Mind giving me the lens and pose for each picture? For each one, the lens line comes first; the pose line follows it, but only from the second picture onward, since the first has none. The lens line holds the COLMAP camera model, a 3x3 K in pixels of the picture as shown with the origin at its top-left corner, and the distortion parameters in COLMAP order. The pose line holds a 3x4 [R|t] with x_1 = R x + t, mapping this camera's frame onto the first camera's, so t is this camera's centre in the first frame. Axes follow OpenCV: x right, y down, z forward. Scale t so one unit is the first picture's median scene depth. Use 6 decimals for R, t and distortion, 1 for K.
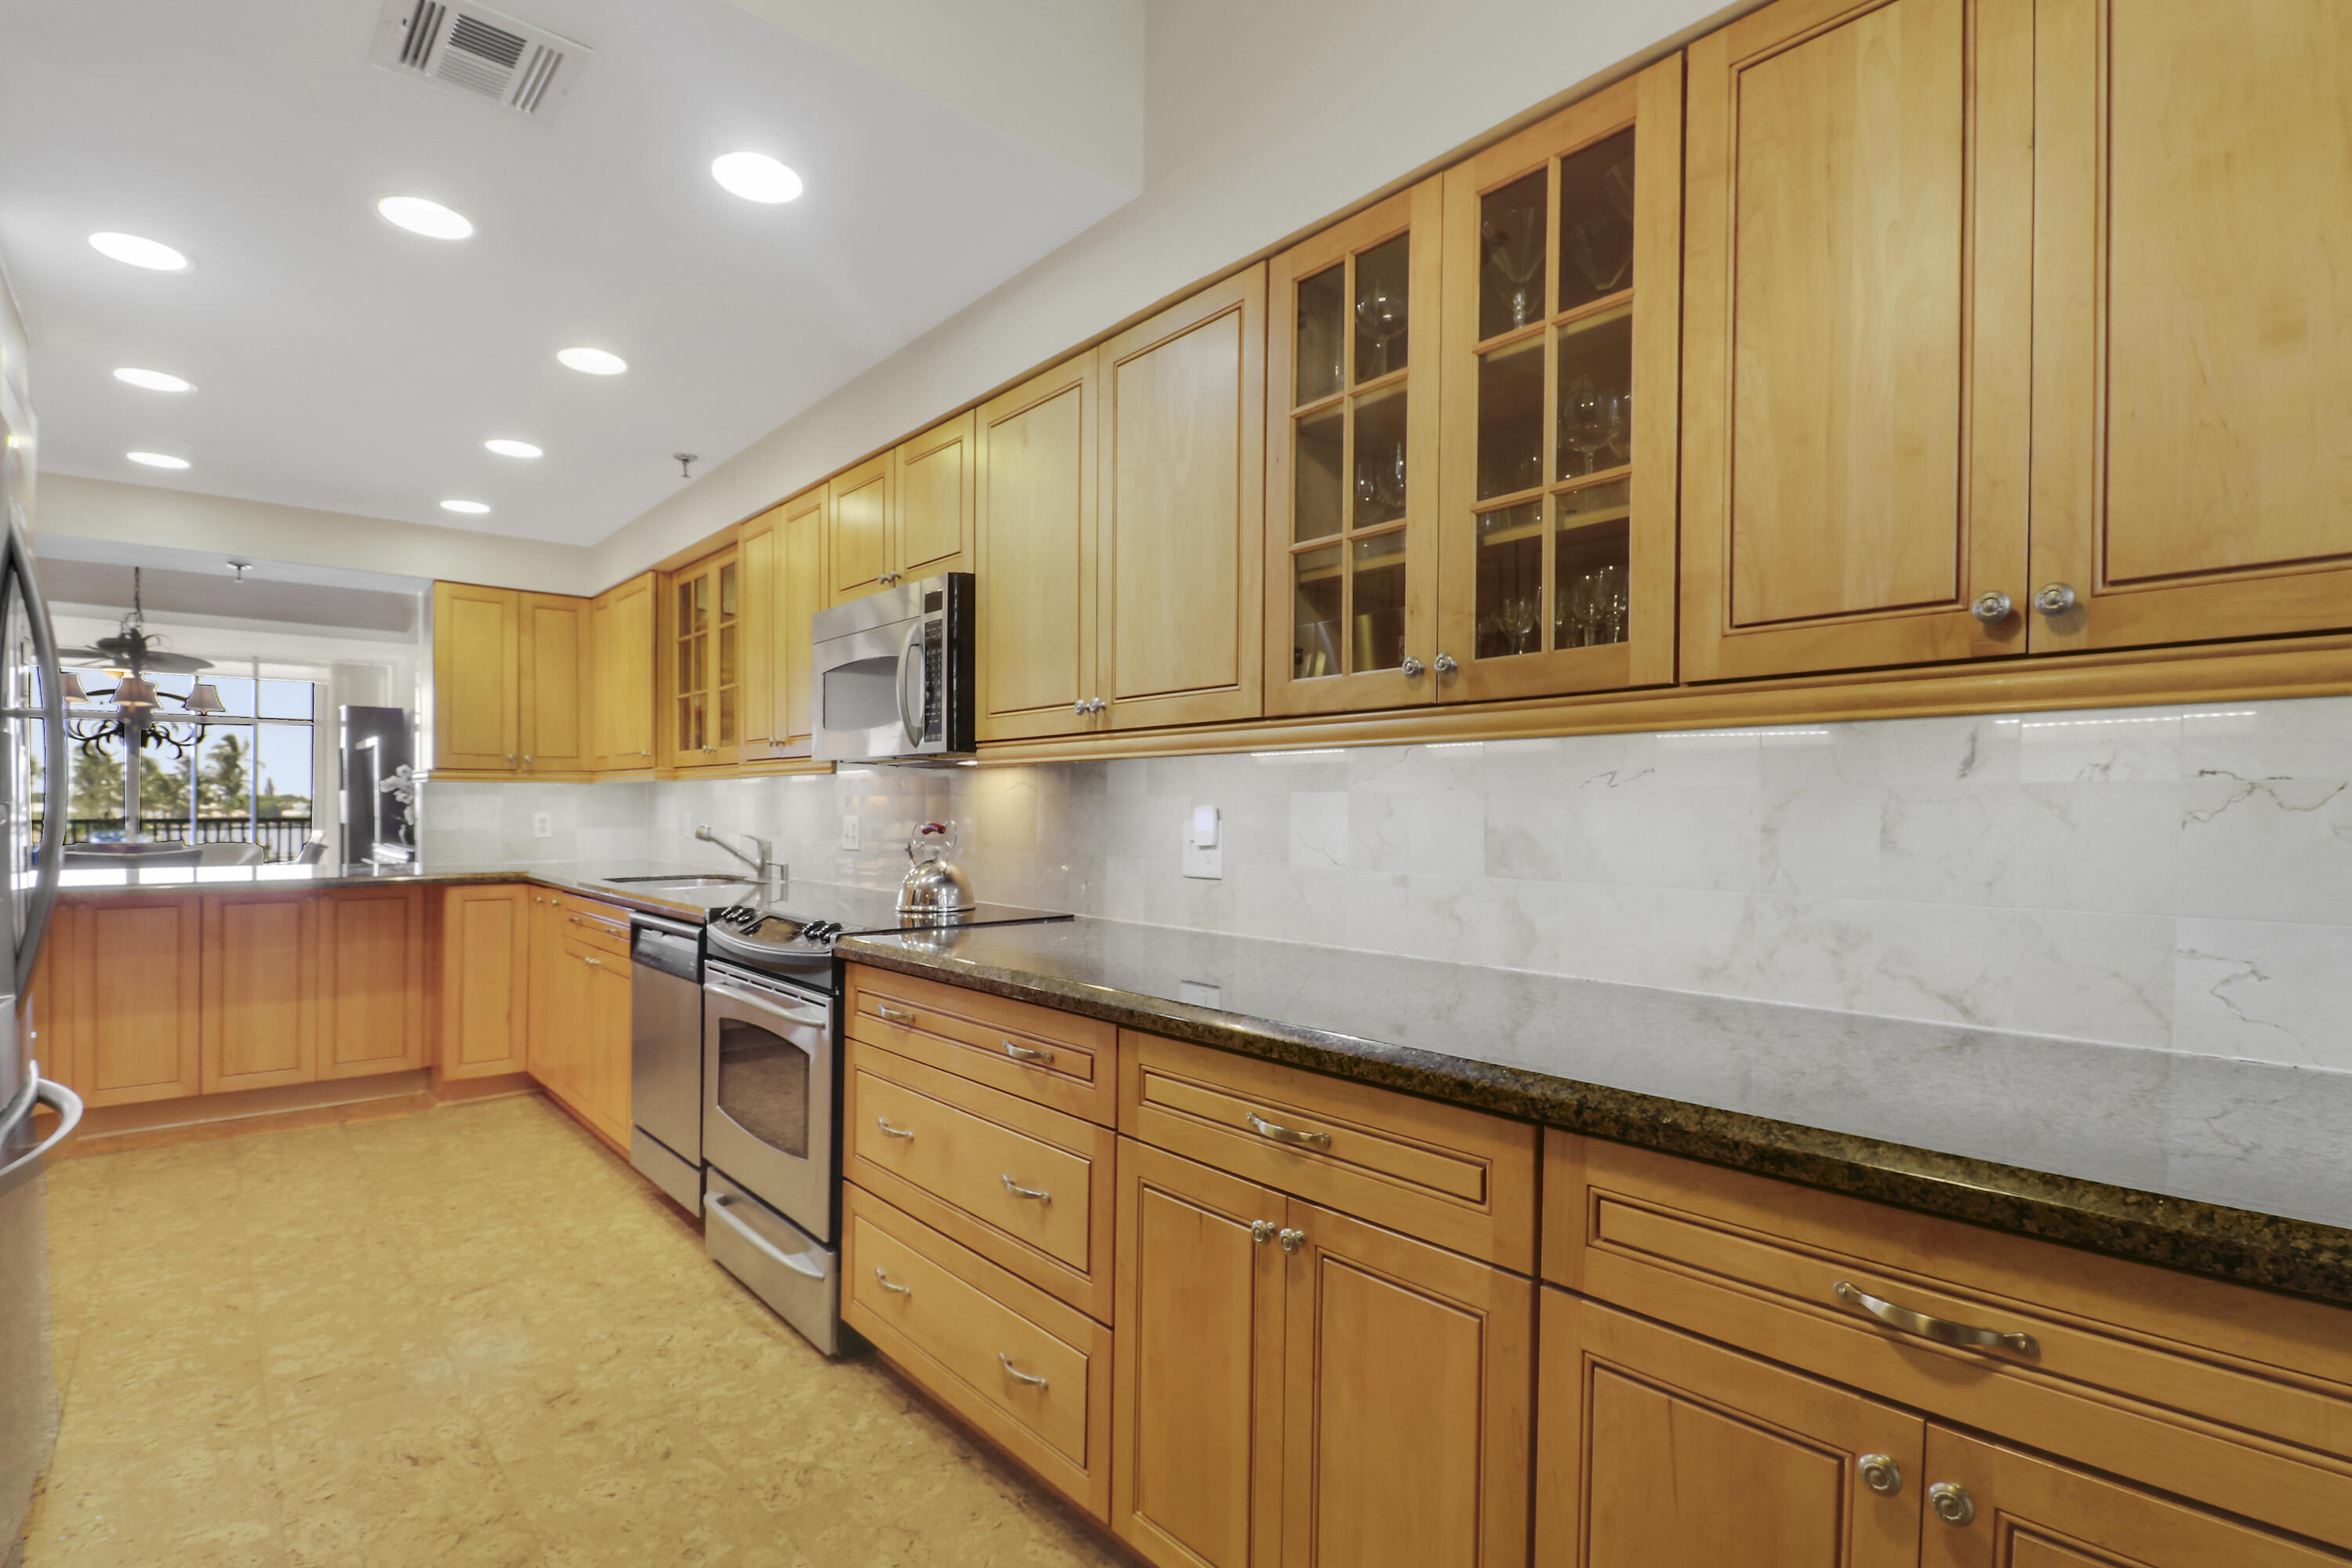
lens RADIAL K [[1112.3, 0, 1165.1], [0, 1112.3, 792.1], [0, 0, 1]] dist [0.009463, -0.013594]
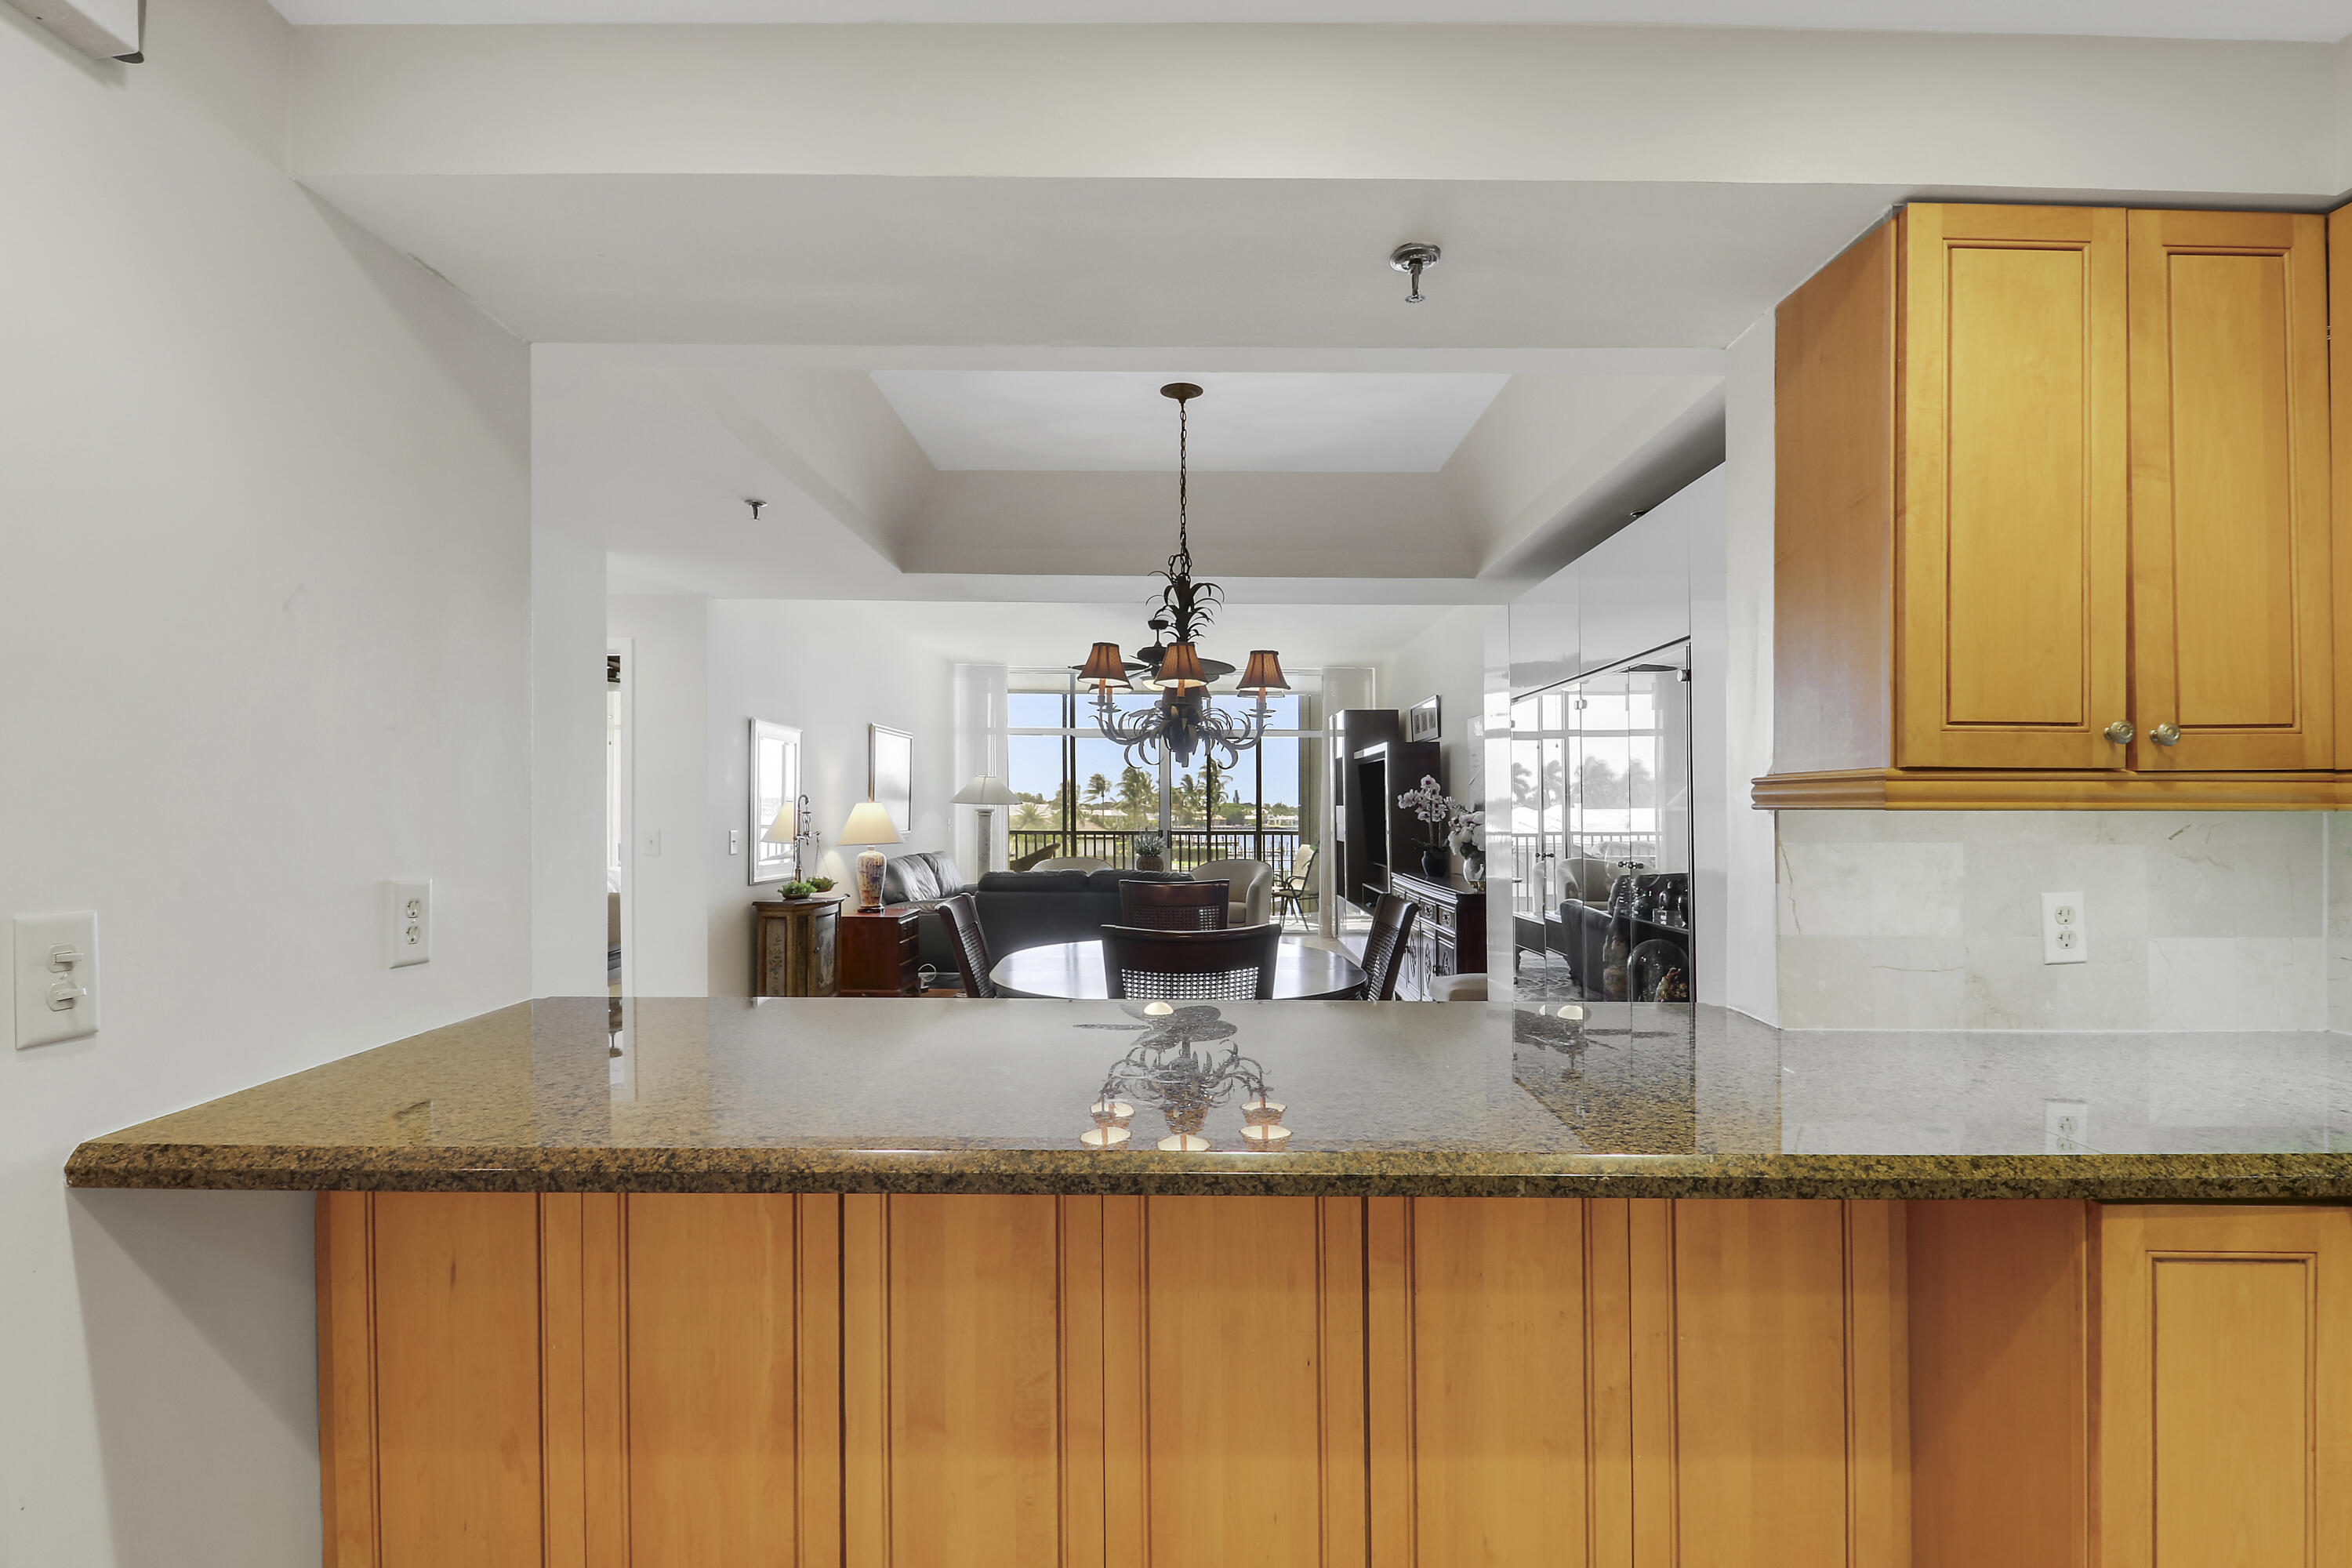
lens RADIAL K [[1112.3, 0, 1184.9], [0, 1112.3, 785.4], [0, 0, 1]] dist [0.009463, -0.013594]
pose [[0.750503, -0.013126, -0.660737, -0.612299], [0.005289, 0.999890, -0.013856, -0.013589], [0.660846, 0.006904, 0.750489, 0.629215]]
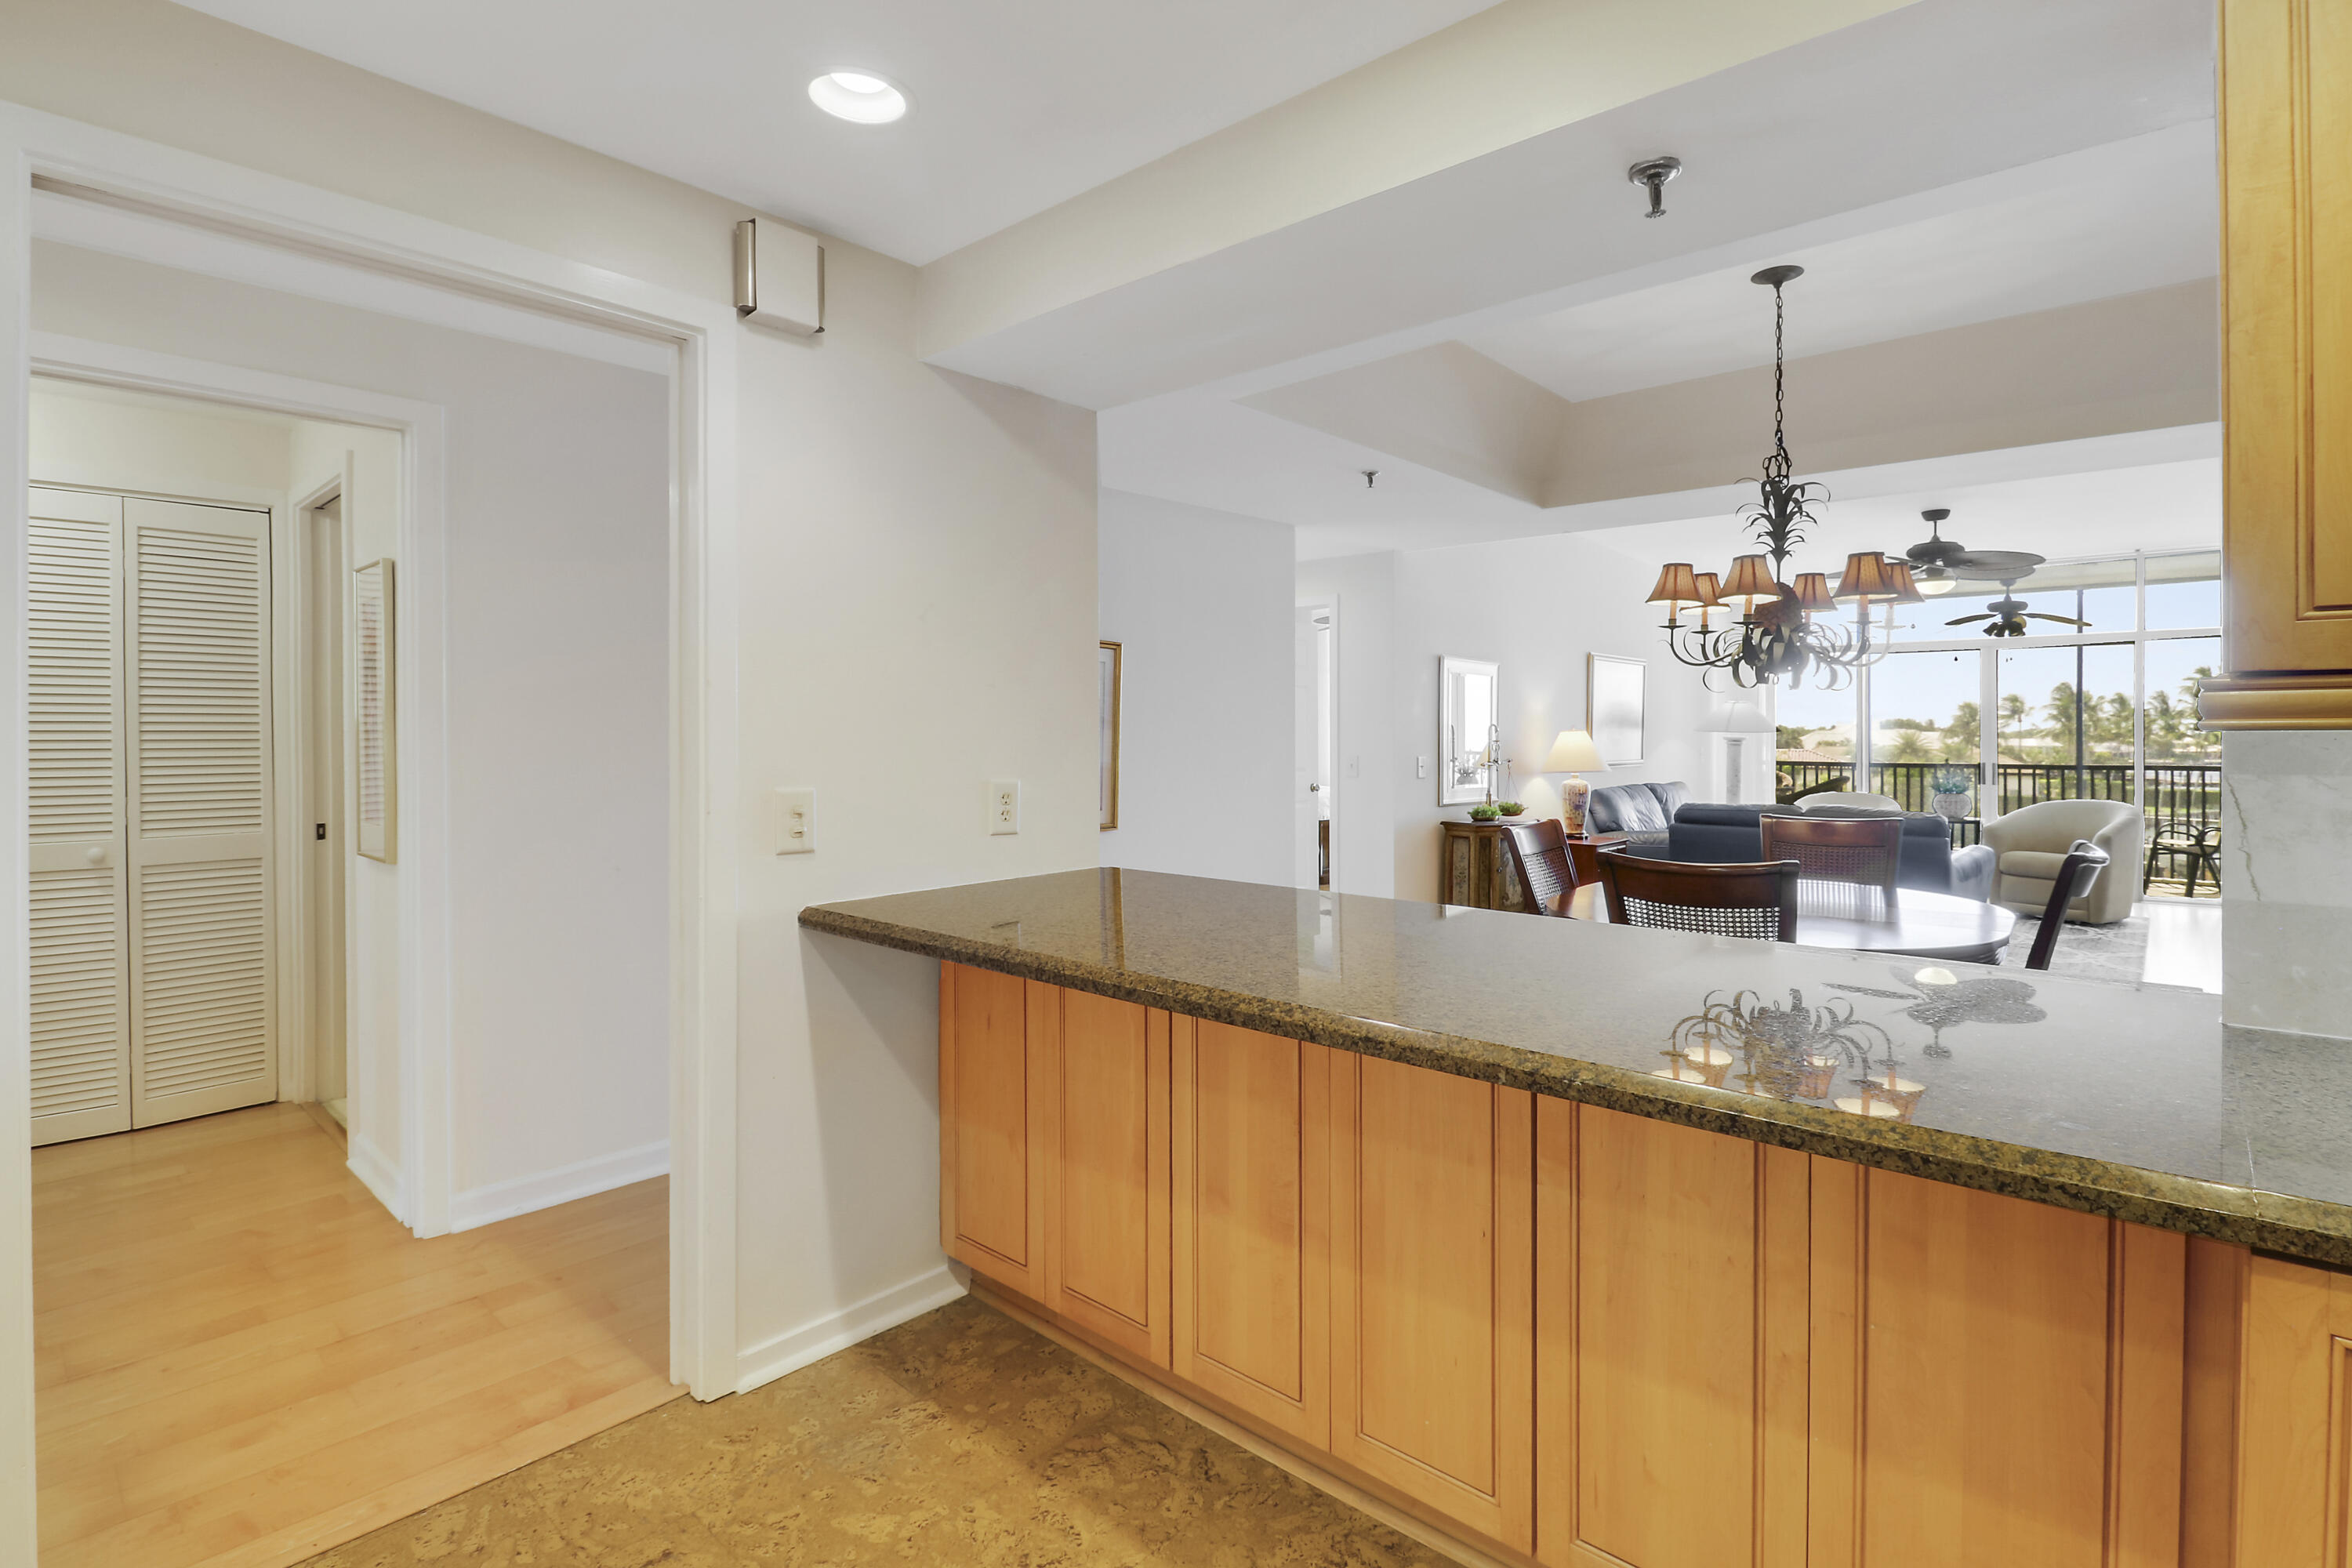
lens RADIAL K [[1112.3, 0, 1183.5], [0, 1112.3, 732.4], [0, 0, 1]] dist [0.009463, -0.013594]
pose [[0.125480, -0.006034, -0.992078, -0.456754], [0.010451, 0.999934, -0.004760, -0.009901], [0.992041, -0.009771, 0.125535, 0.759668]]
